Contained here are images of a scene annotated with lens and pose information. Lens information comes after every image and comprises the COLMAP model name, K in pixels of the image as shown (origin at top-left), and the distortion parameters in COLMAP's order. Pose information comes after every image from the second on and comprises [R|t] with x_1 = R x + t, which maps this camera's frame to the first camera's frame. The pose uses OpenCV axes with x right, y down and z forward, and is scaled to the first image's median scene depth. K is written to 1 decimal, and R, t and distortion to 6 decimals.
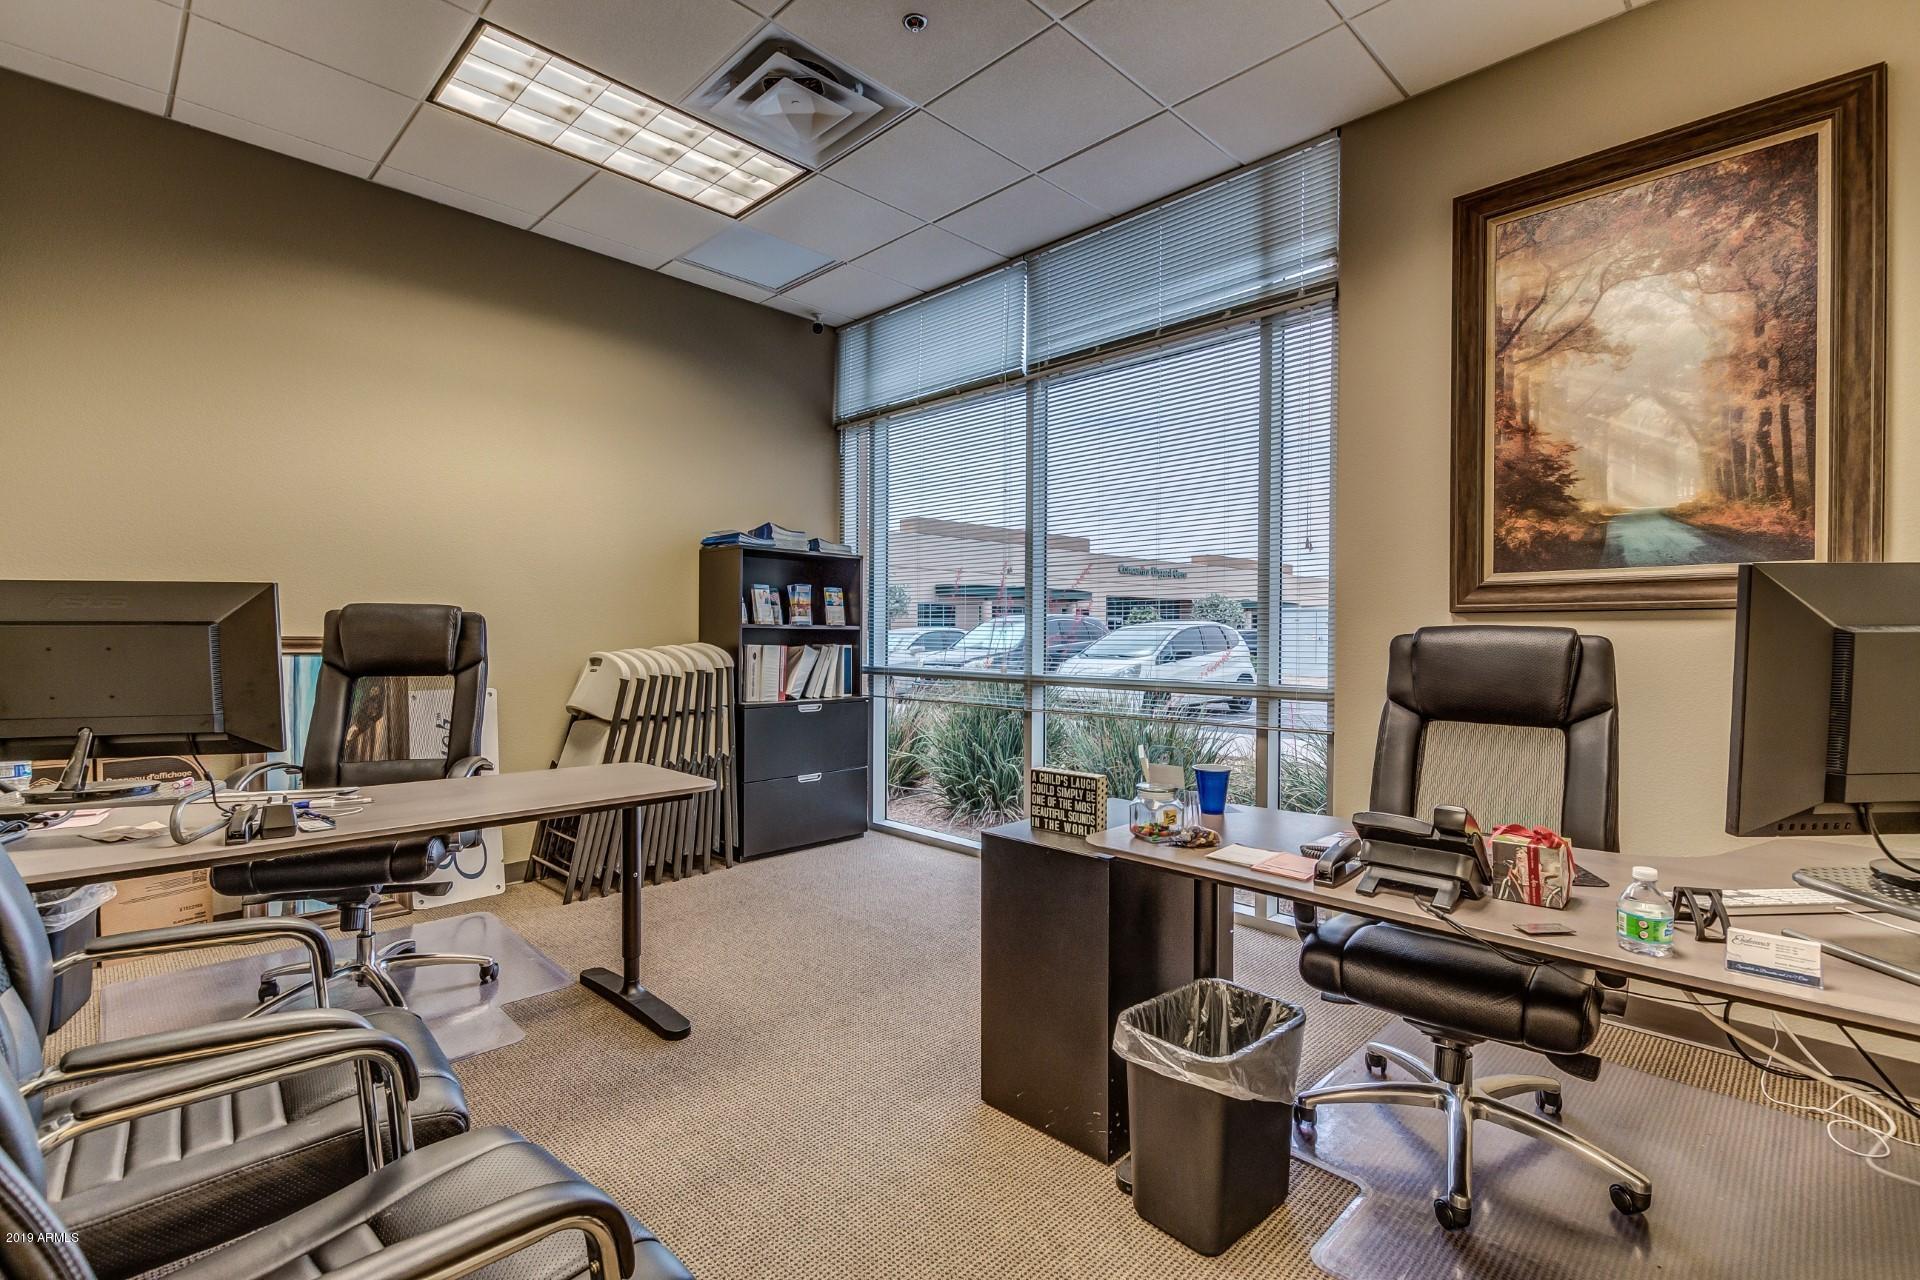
lens RADIAL K [[872.7, 0, 956.9], [0, 872.7, 635.2], [0, 0, 1]] dist [0.008093, 0.000416]
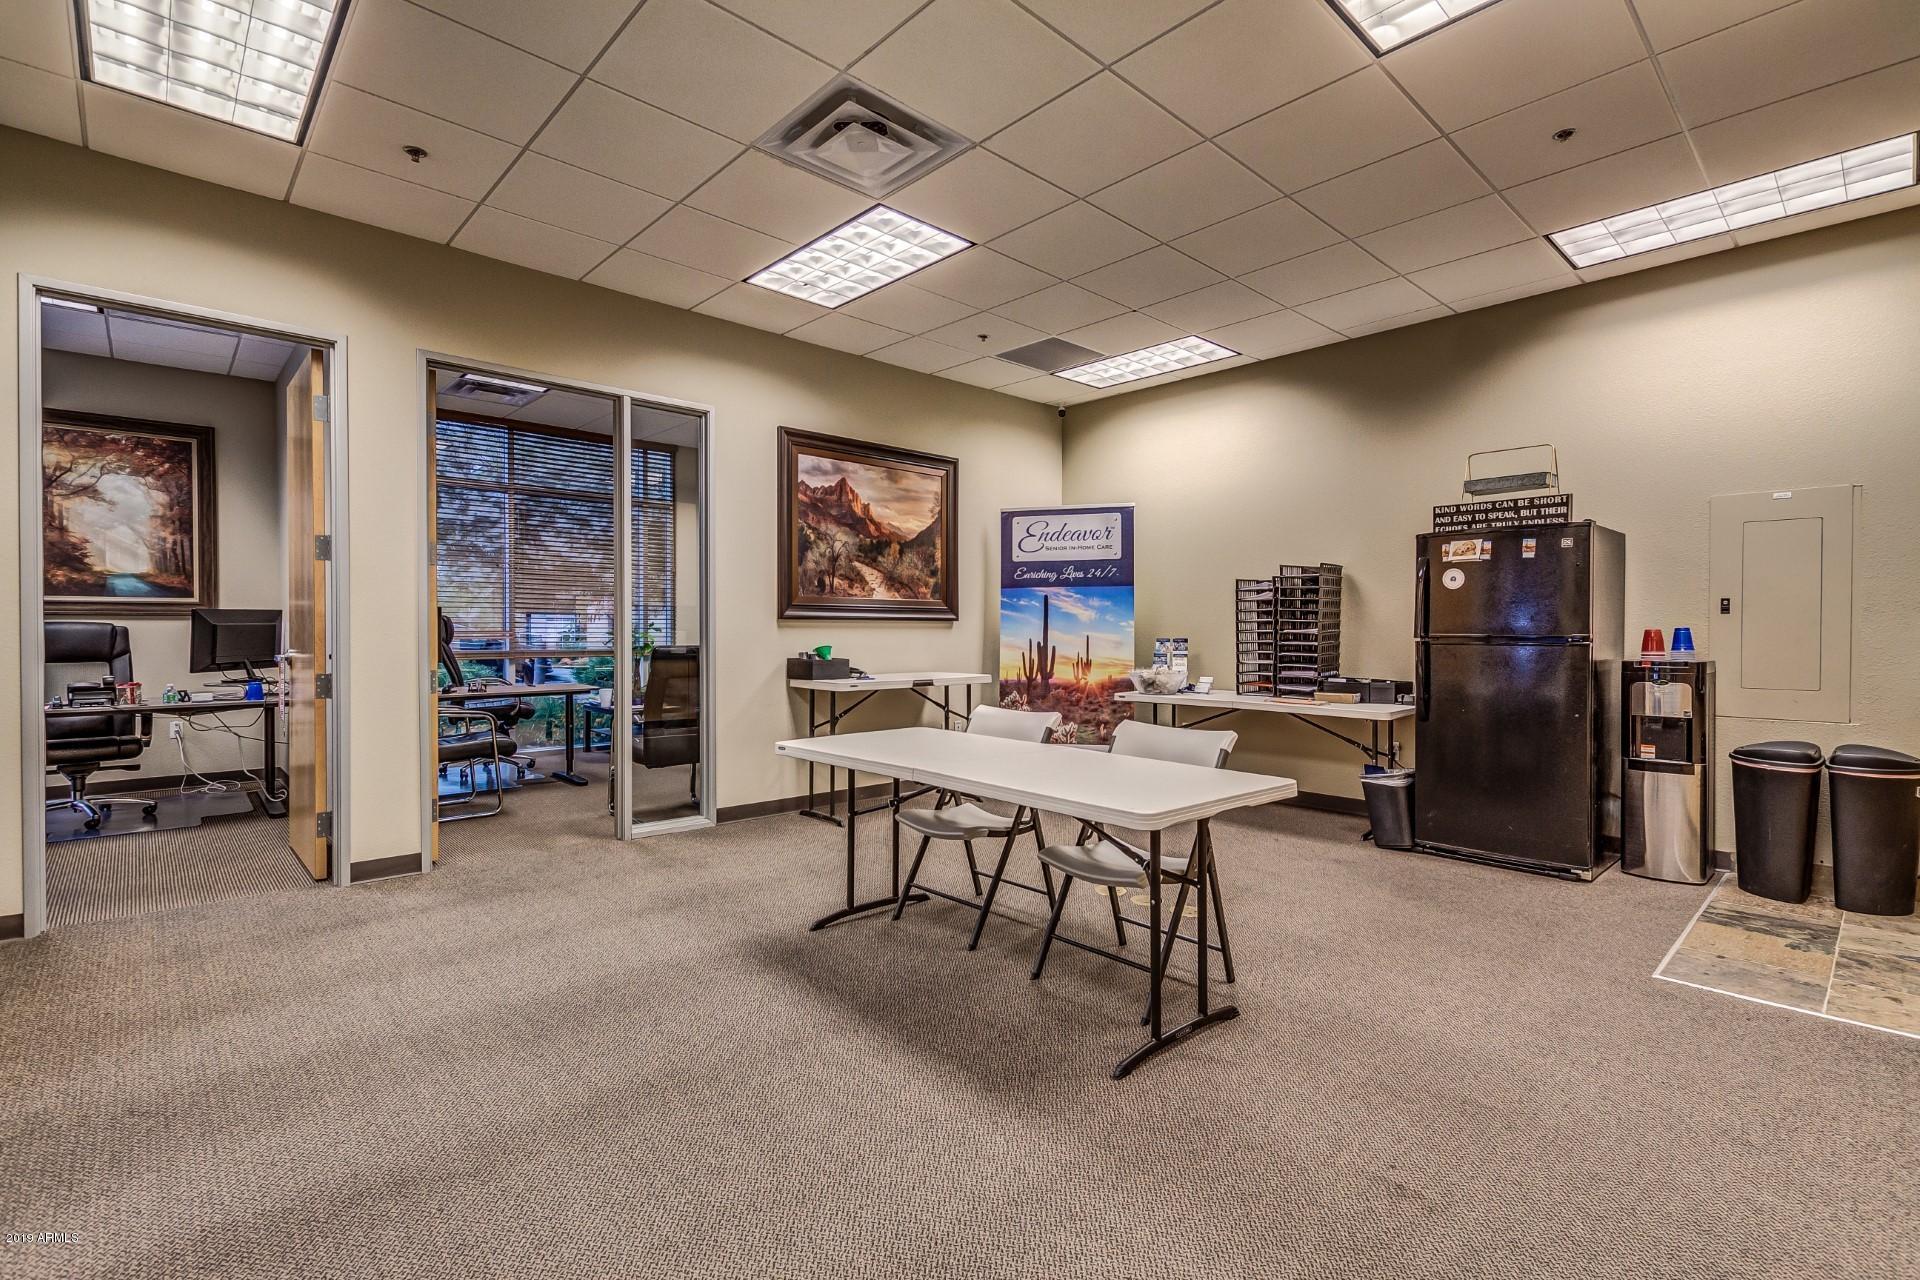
lens RADIAL K [[872.7, 0, 956.9], [0, 872.7, 635.2], [0, 0, 1]] dist [0.008093, 0.000416]
pose [[0.038655, -0.012161, 0.999179, -1.538744], [0.009695, 0.999883, 0.011794, 0.019133], [-0.999206, 0.009232, 0.038768, -1.365871]]
